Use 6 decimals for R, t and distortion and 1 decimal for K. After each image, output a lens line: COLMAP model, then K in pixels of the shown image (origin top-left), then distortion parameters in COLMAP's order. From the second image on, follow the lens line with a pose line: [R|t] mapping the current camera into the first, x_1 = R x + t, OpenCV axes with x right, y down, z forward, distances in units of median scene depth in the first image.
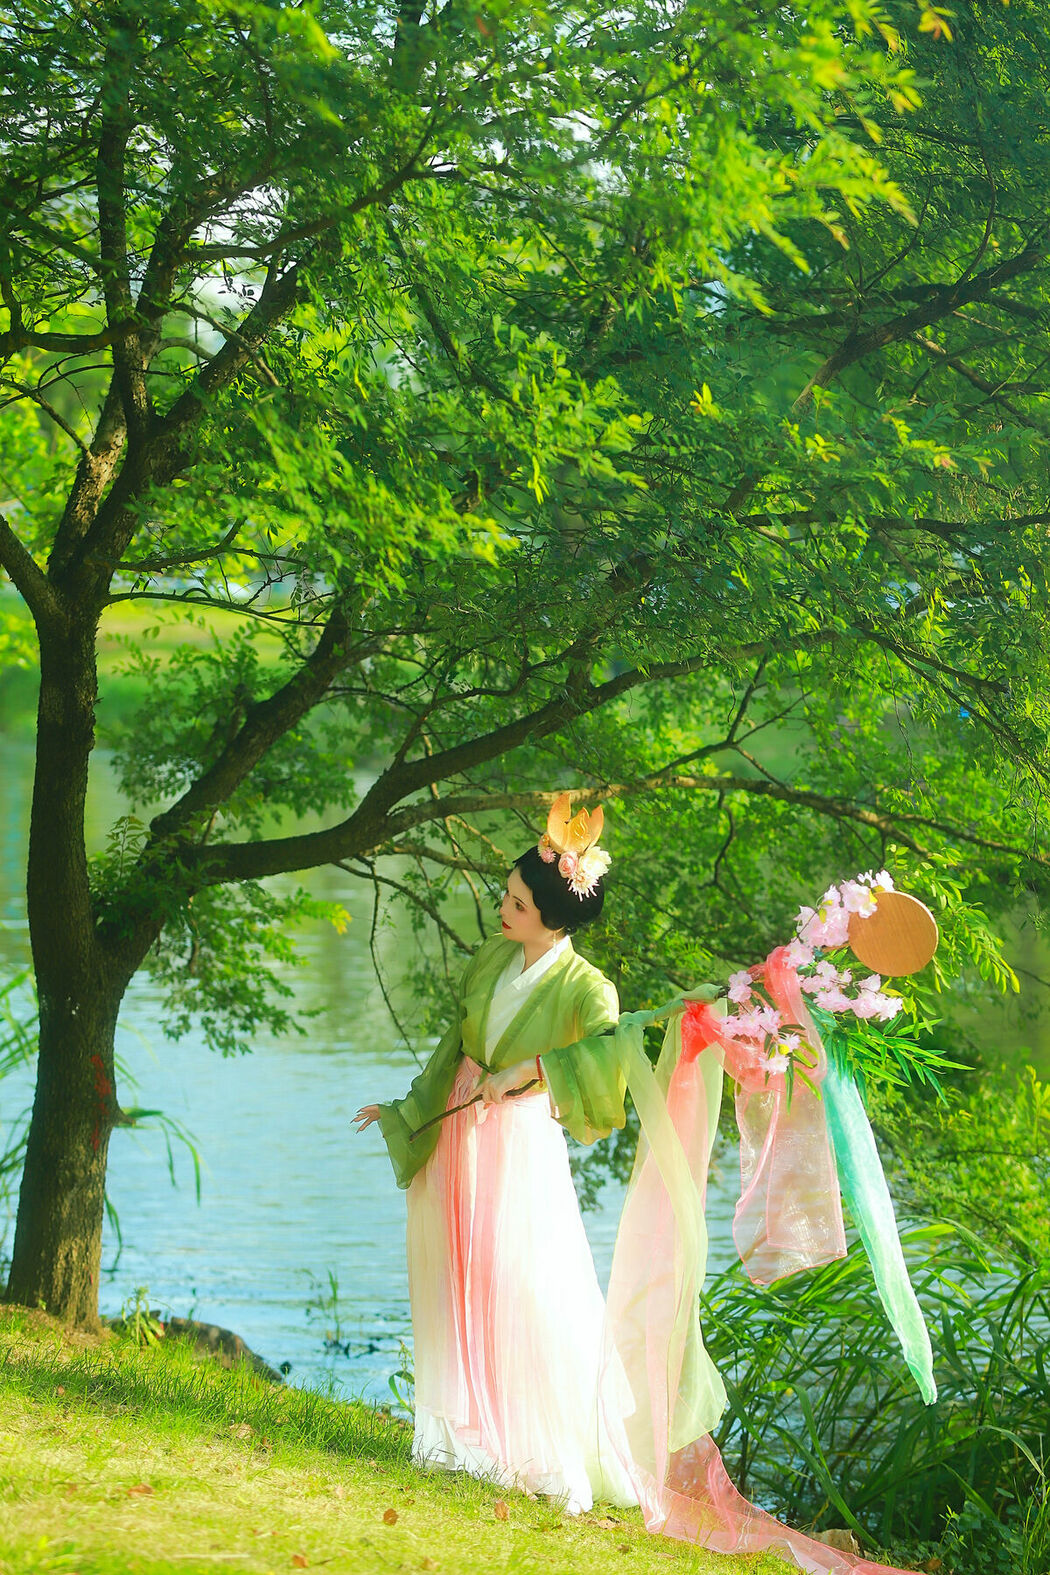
lens RADIAL K [[5729.3, 0, 525.0], [0, 5729.3, 787.5], [0, 0, 1]] dist [2.214729, -1.395817]
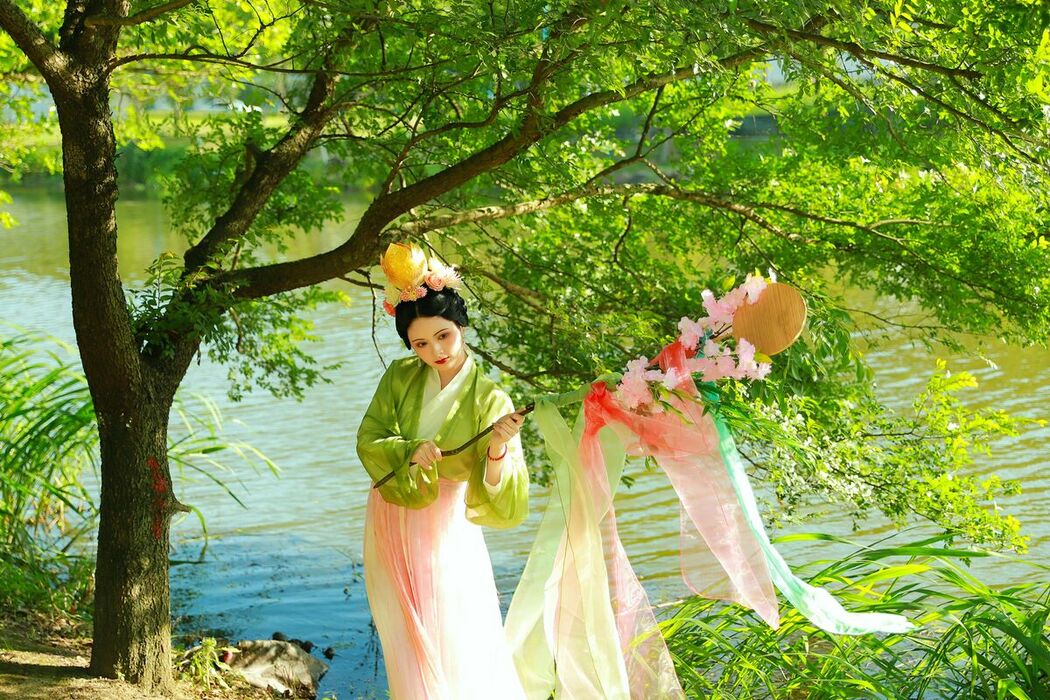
lens RADIAL K [[2181.4, 0, 525.0], [0, 2181.4, 350.0], [0, 0, 1]] dist [0.423916, 0.222280]
pose [[0.995647, -0.077386, 0.051949, -0.018878], [0.073122, 0.994150, 0.079493, -0.005816], [-0.057797, -0.075348, 0.995481, 0.528816]]
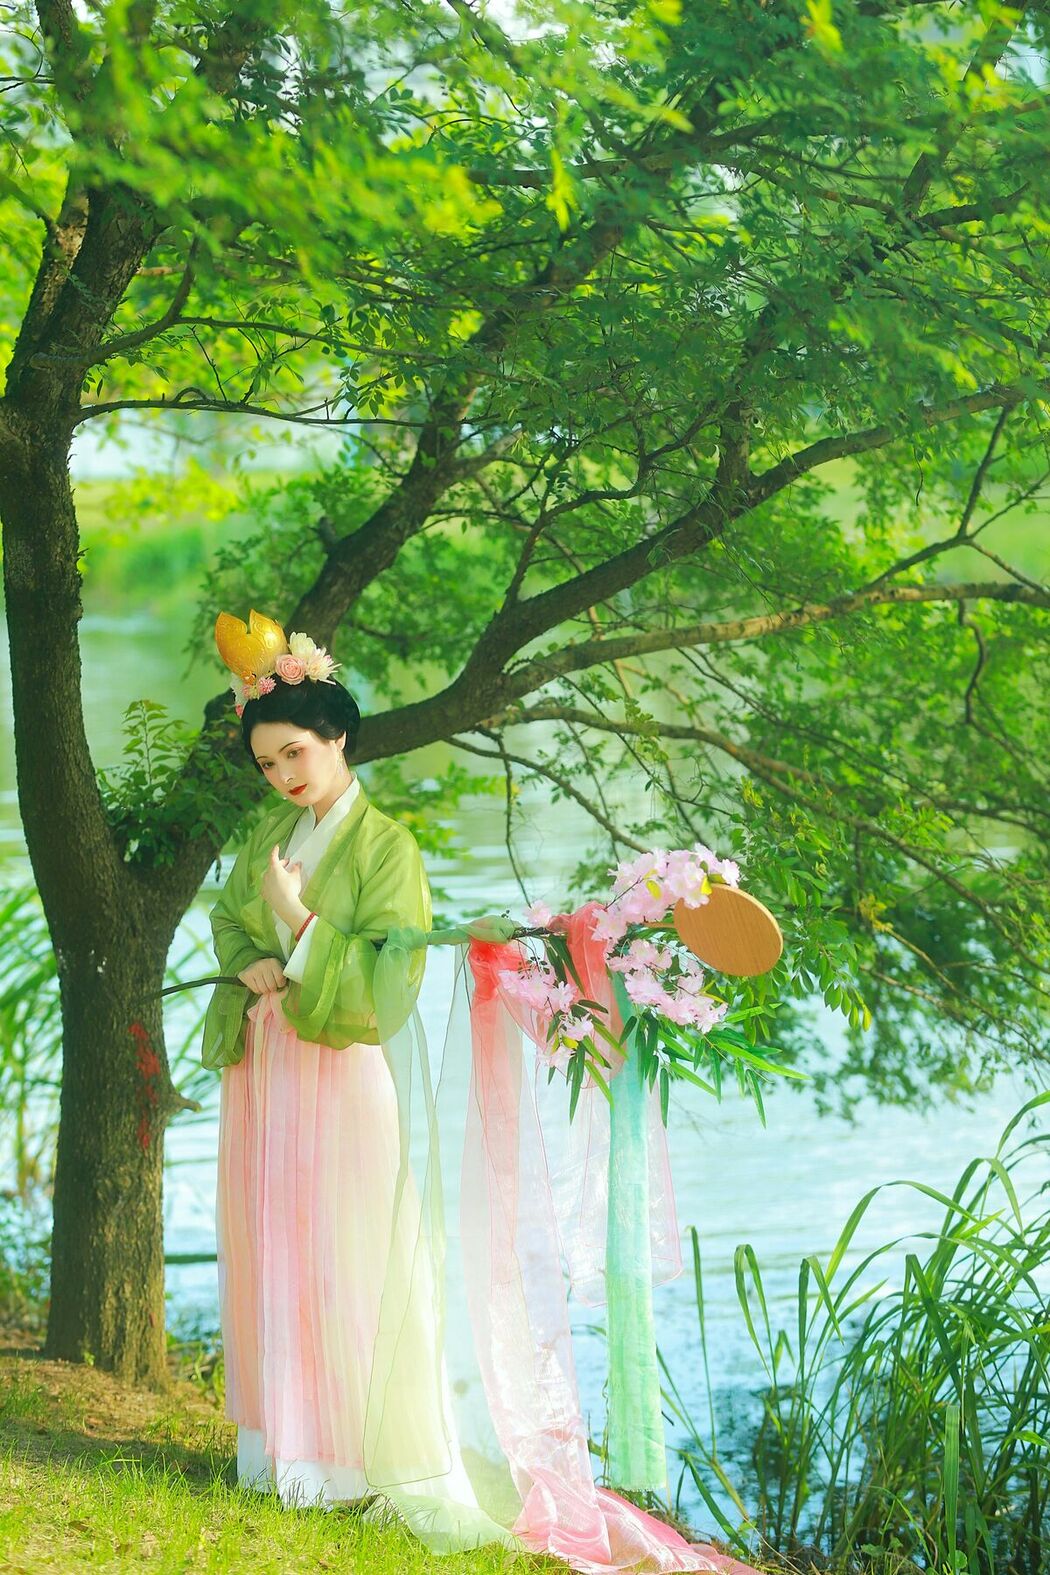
lens RADIAL K [[5415.5, 0, 525.0], [0, 5415.5, 787.5], [0, 0, 1]] dist [0.727901, -3.345555]
pose [[0.993927, -0.080726, -0.074778, 0.030400], [0.083095, 0.996116, 0.029124, -0.000699], [0.072137, -0.035161, 0.996775, 0.291130]]
